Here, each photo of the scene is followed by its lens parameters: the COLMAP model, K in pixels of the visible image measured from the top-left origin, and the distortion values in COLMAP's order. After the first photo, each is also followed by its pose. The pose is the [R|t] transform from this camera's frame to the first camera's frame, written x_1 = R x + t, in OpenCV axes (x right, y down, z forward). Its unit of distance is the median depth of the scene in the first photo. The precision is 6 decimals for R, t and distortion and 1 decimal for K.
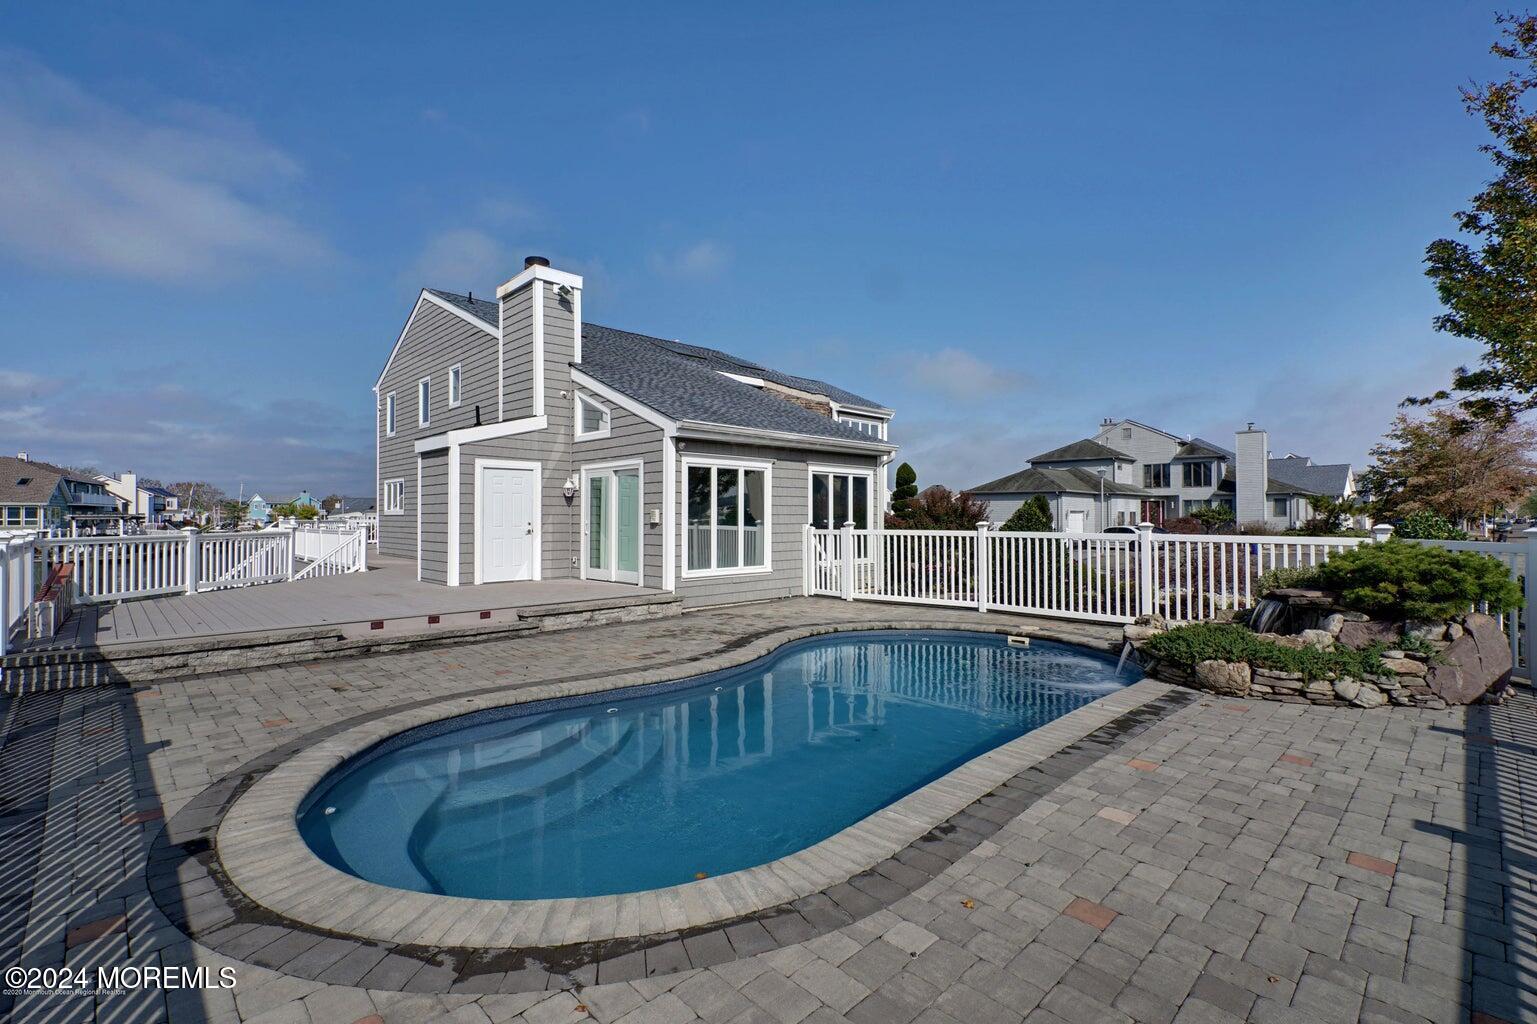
lens RADIAL K [[687.4, 0, 771.9], [0, 687.4, 510.6], [0, 0, 1]] dist [-0.012695, 0.003359]
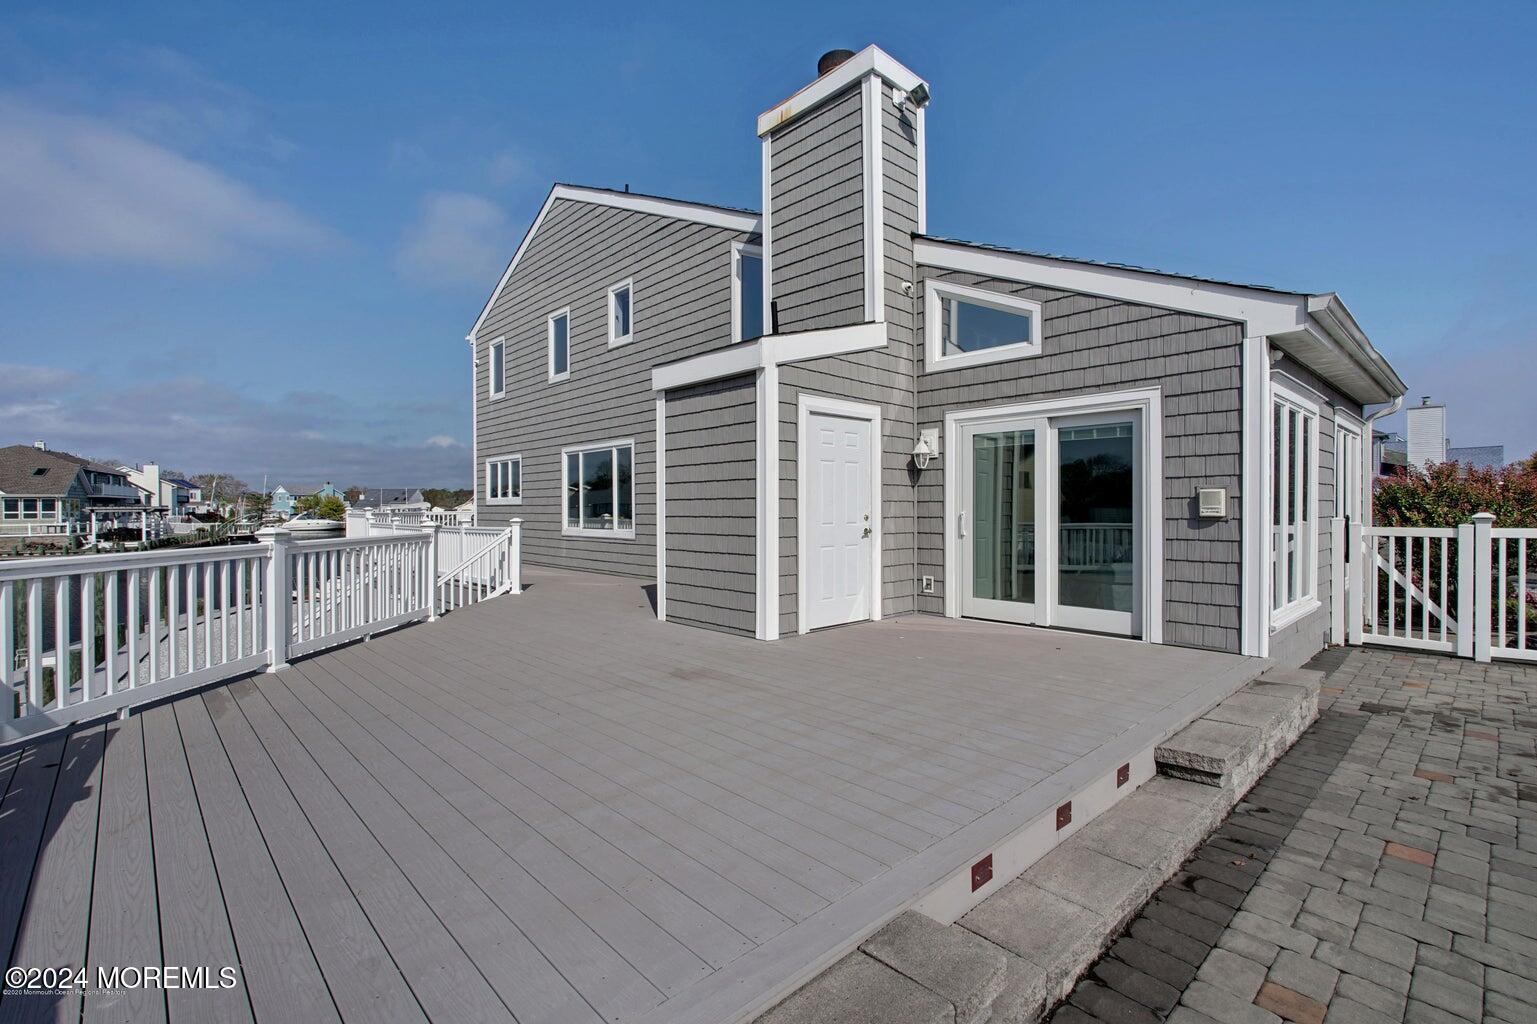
lens RADIAL K [[687.4, 0, 769.8], [0, 687.4, 513.3], [0, 0, 1]] dist [-0.012695, 0.003359]
pose [[0.999791, -0.001364, -0.020396, -0.291522], [0.001692, 0.999869, 0.016083, 0.004531], [0.020371, -0.016114, 0.999663, 0.311805]]
